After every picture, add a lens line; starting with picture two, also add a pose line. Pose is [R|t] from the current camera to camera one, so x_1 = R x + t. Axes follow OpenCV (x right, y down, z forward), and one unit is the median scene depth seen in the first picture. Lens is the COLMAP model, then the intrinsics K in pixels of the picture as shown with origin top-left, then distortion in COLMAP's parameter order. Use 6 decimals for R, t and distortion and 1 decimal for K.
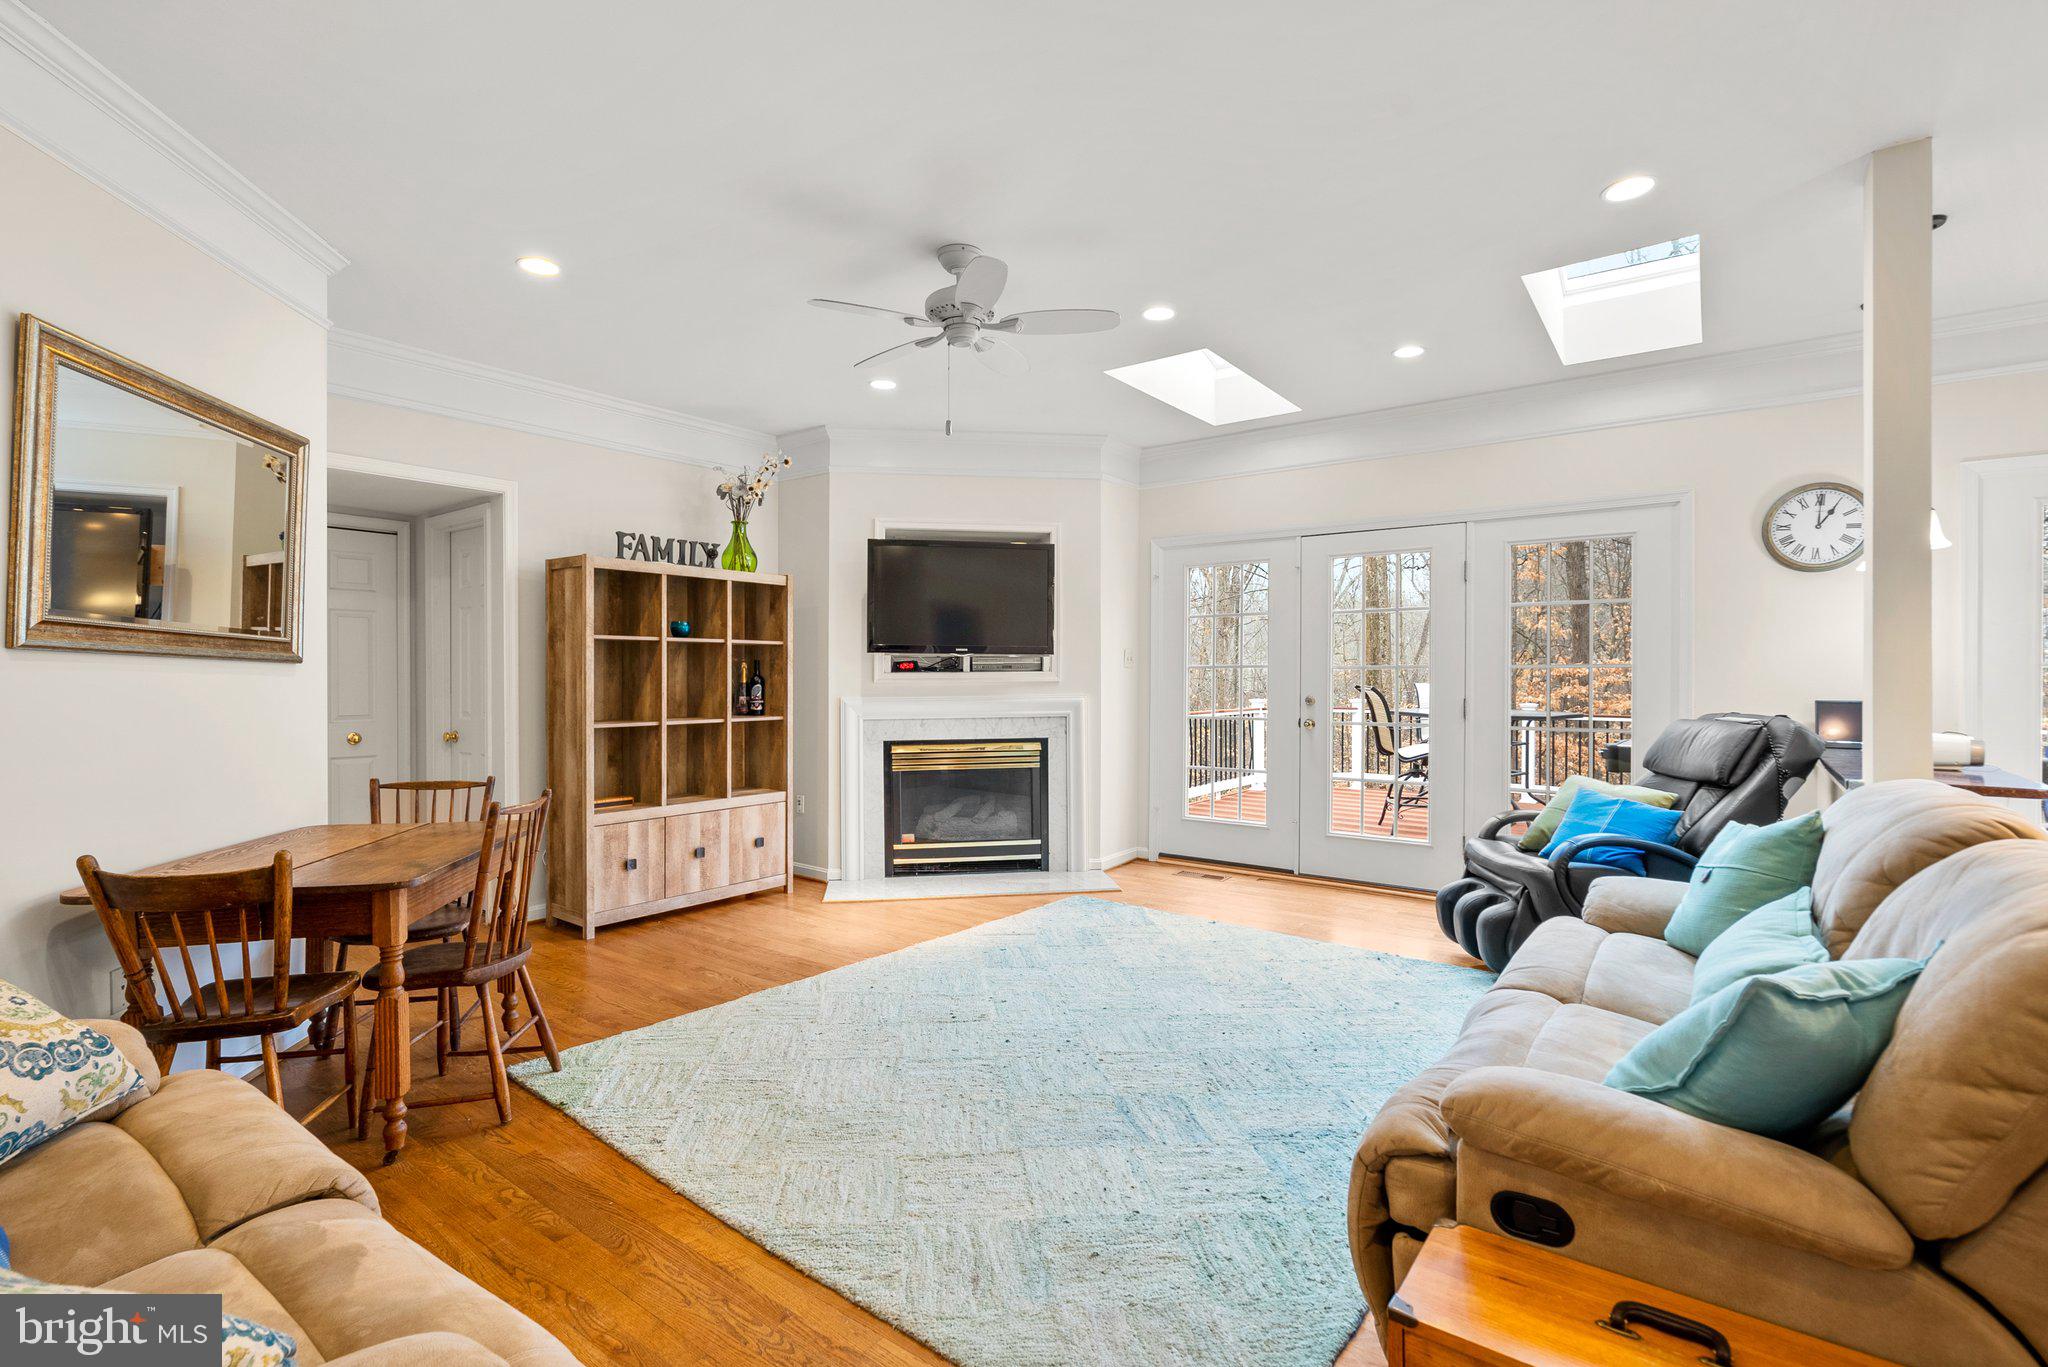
lens RADIAL K [[952.1, 0, 1025.1], [0, 952.1, 704.9], [0, 0, 1]] dist [-0.009802, 0.005061]
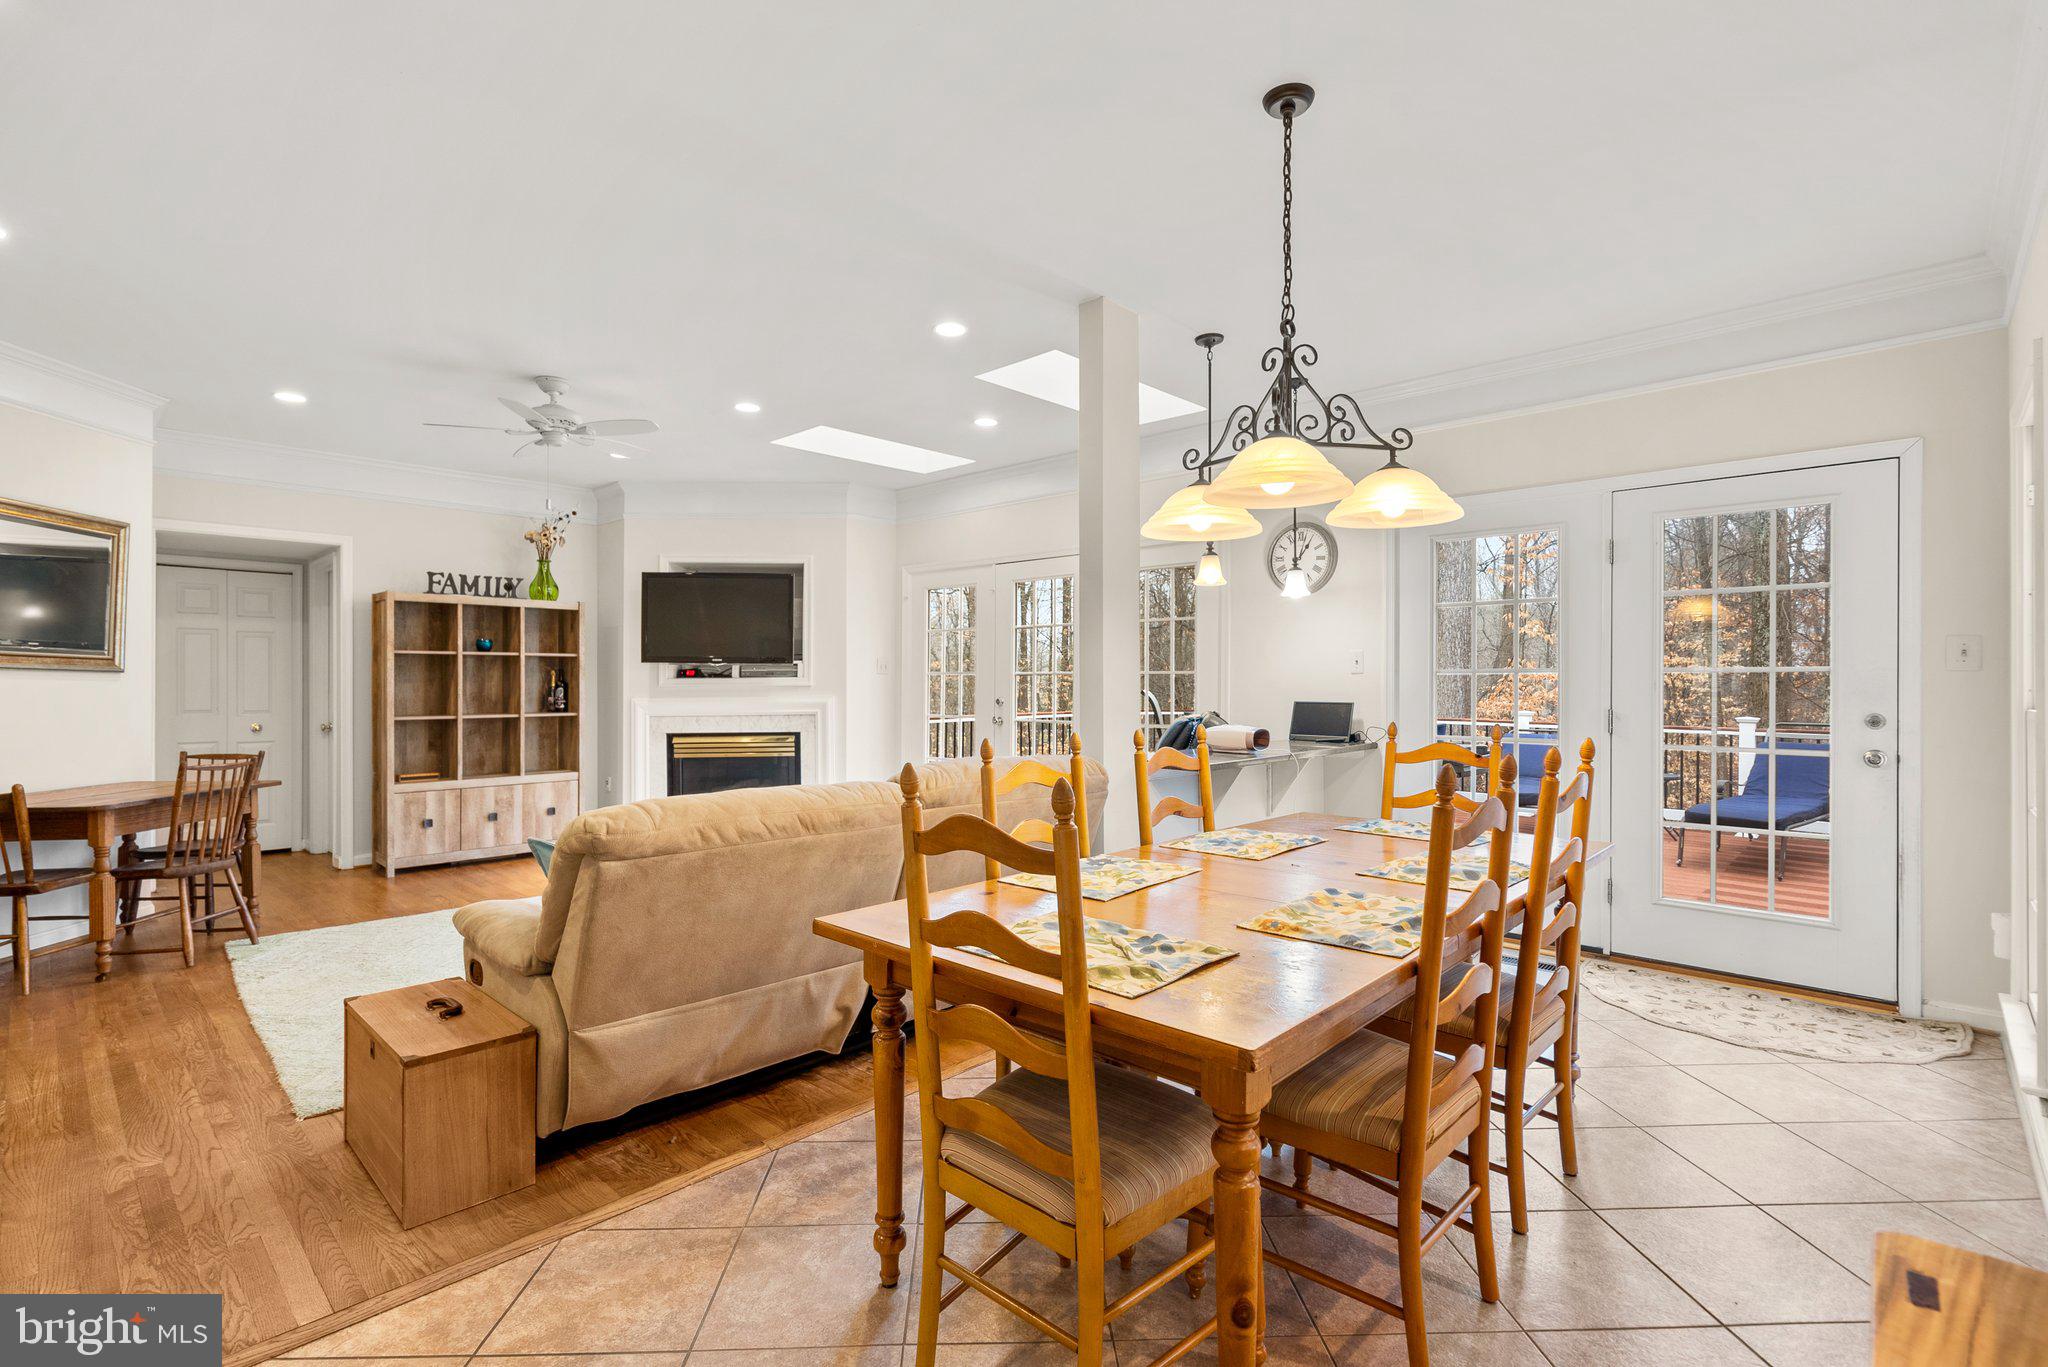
lens RADIAL K [[952.1, 0, 1025.9], [0, 952.1, 703.6], [0, 0, 1]] dist [-0.009802, 0.005061]
pose [[0.993992, 0.002580, -0.109424, 0.511429], [-0.003422, 0.999966, -0.007510, 0.007366], [0.109401, 0.007839, 0.993967, -0.206584]]
